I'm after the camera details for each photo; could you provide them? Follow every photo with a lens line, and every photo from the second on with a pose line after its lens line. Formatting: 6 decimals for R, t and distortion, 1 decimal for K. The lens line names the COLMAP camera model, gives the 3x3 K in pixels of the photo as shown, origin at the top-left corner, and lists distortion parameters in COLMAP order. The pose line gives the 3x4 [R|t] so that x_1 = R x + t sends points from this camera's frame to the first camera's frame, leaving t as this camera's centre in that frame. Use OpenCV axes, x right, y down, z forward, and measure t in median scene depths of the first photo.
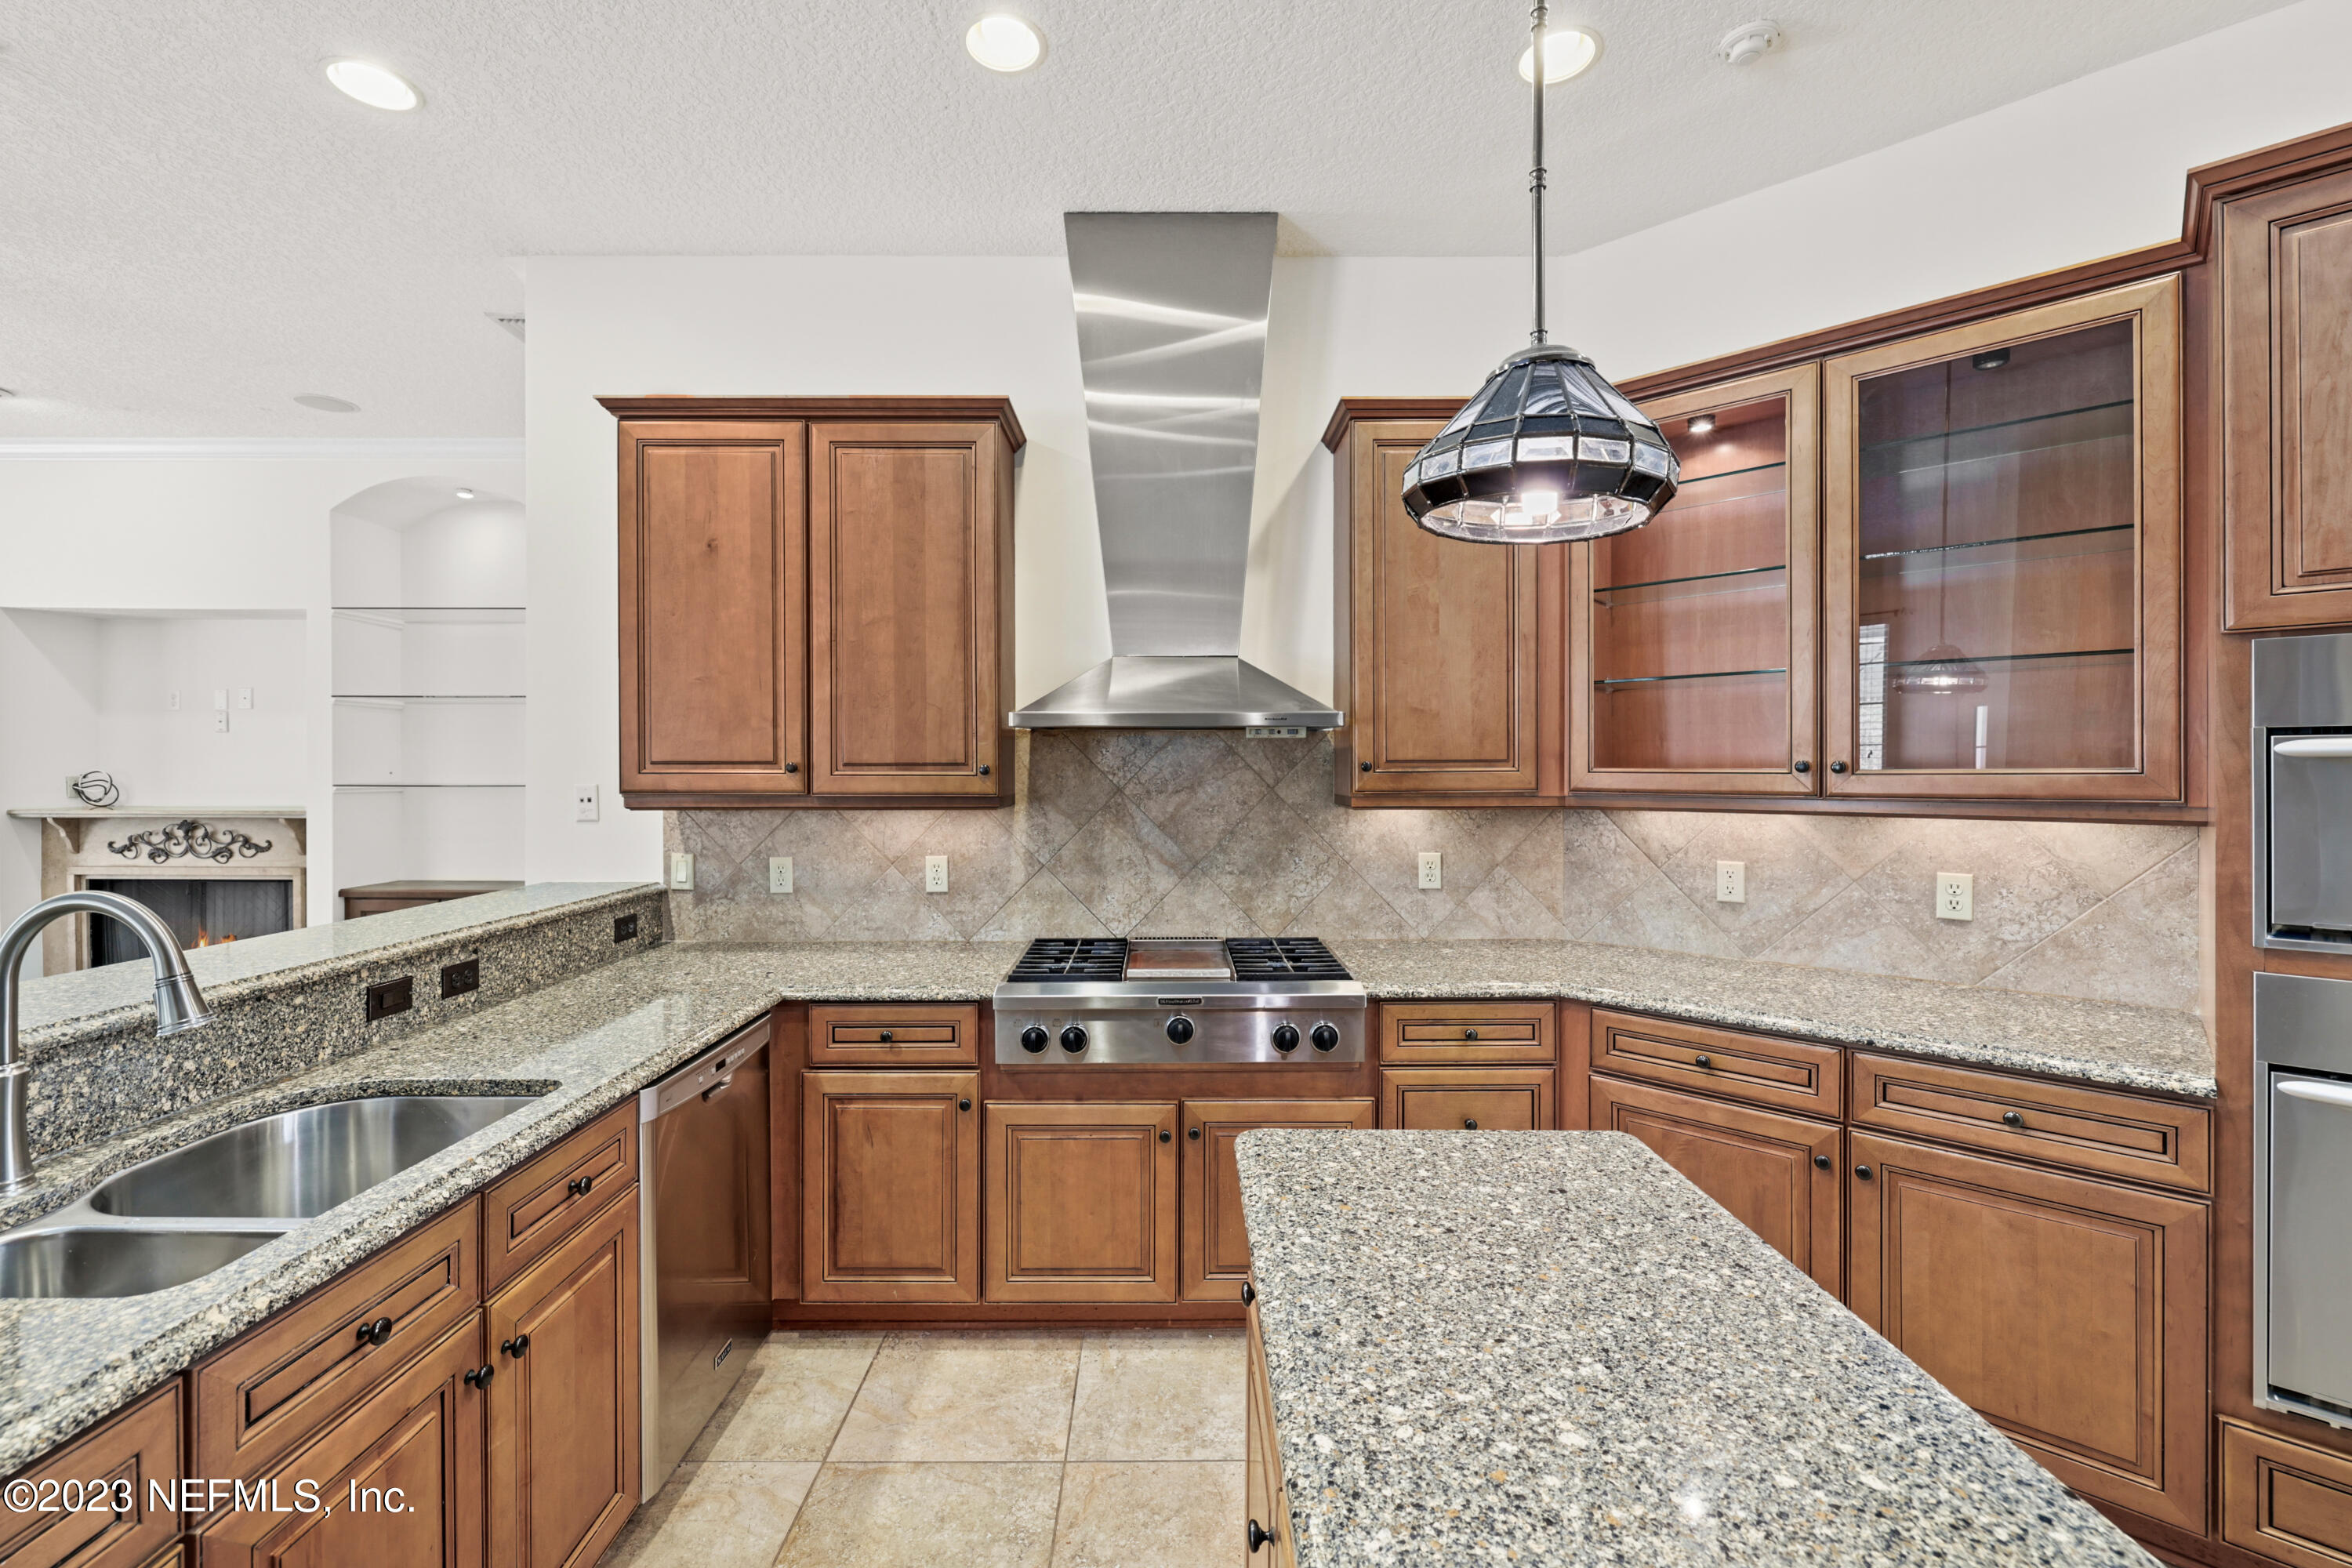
lens RADIAL K [[1006.9, 0, 1172.3], [0, 1006.9, 770.5], [0, 0, 1]] dist [0.000907, 0.000061]
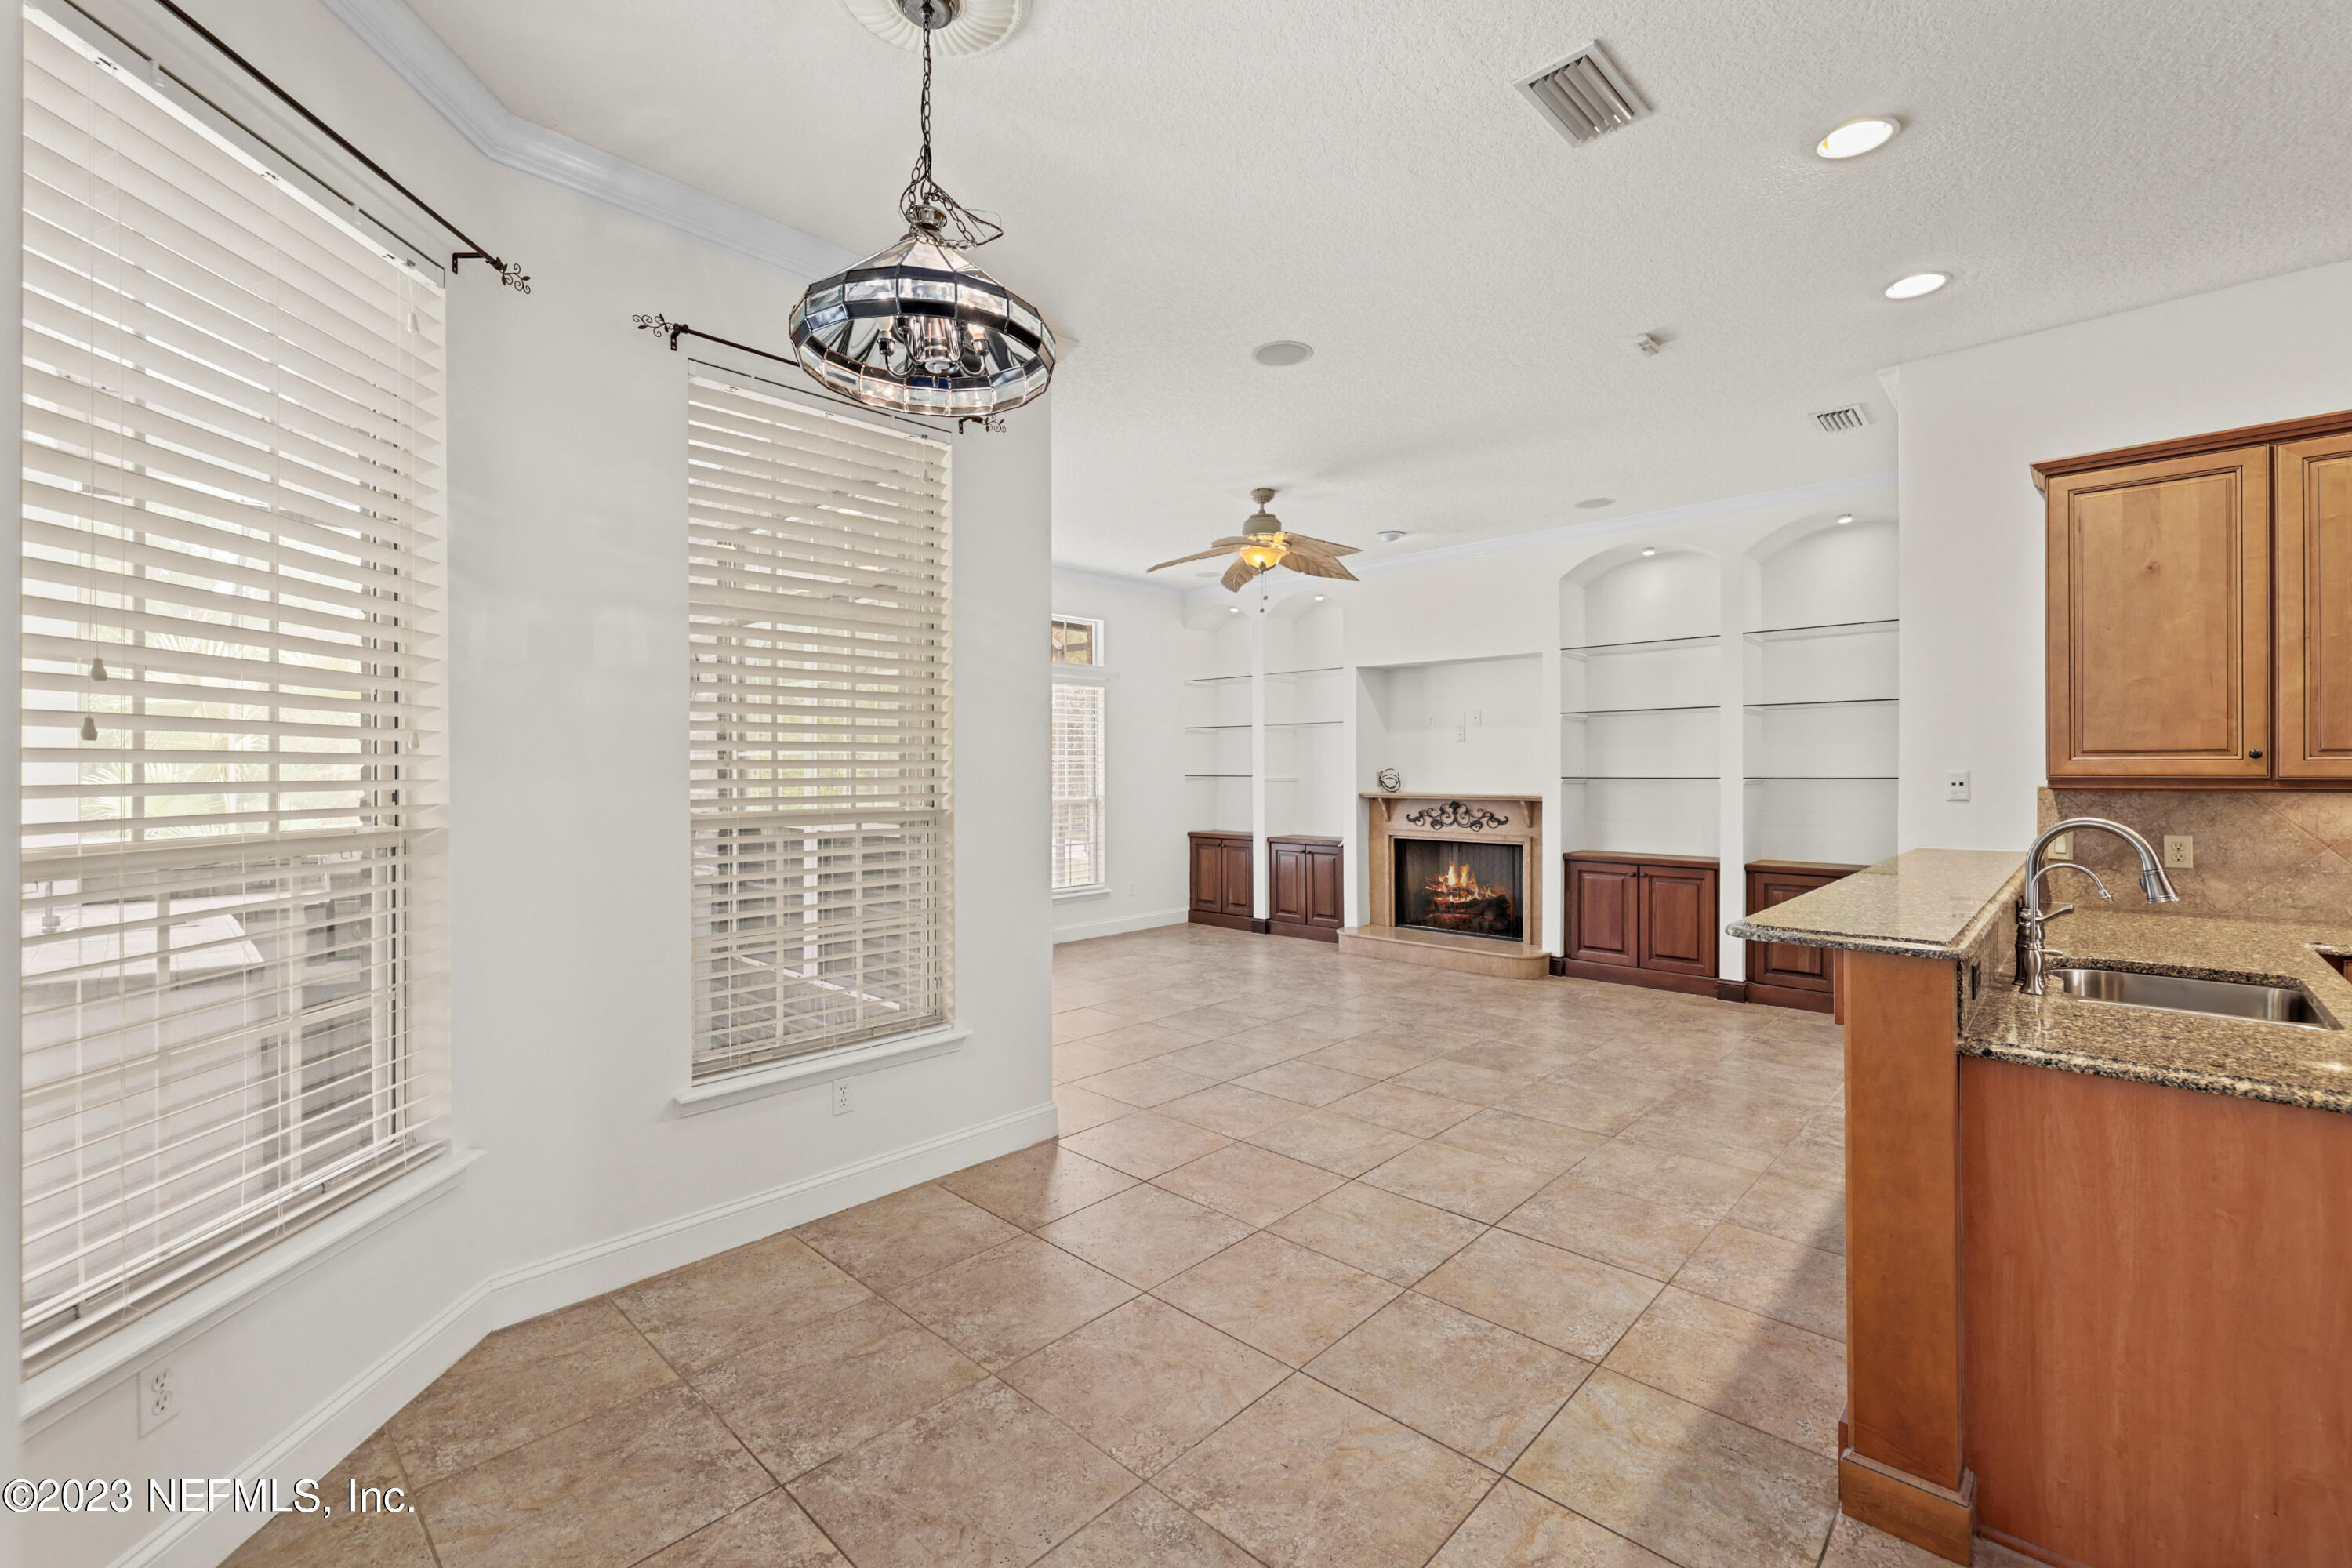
lens RADIAL K [[1006.9, 0, 1174.2], [0, 1006.9, 768.8], [0, 0, 1]] dist [0.000907, 0.000061]
pose [[0.715983, -0.004232, -0.698105, -0.405446], [-0.000310, 0.999980, -0.006380, 0.019171], [0.698118, 0.004785, 0.715967, -0.581565]]
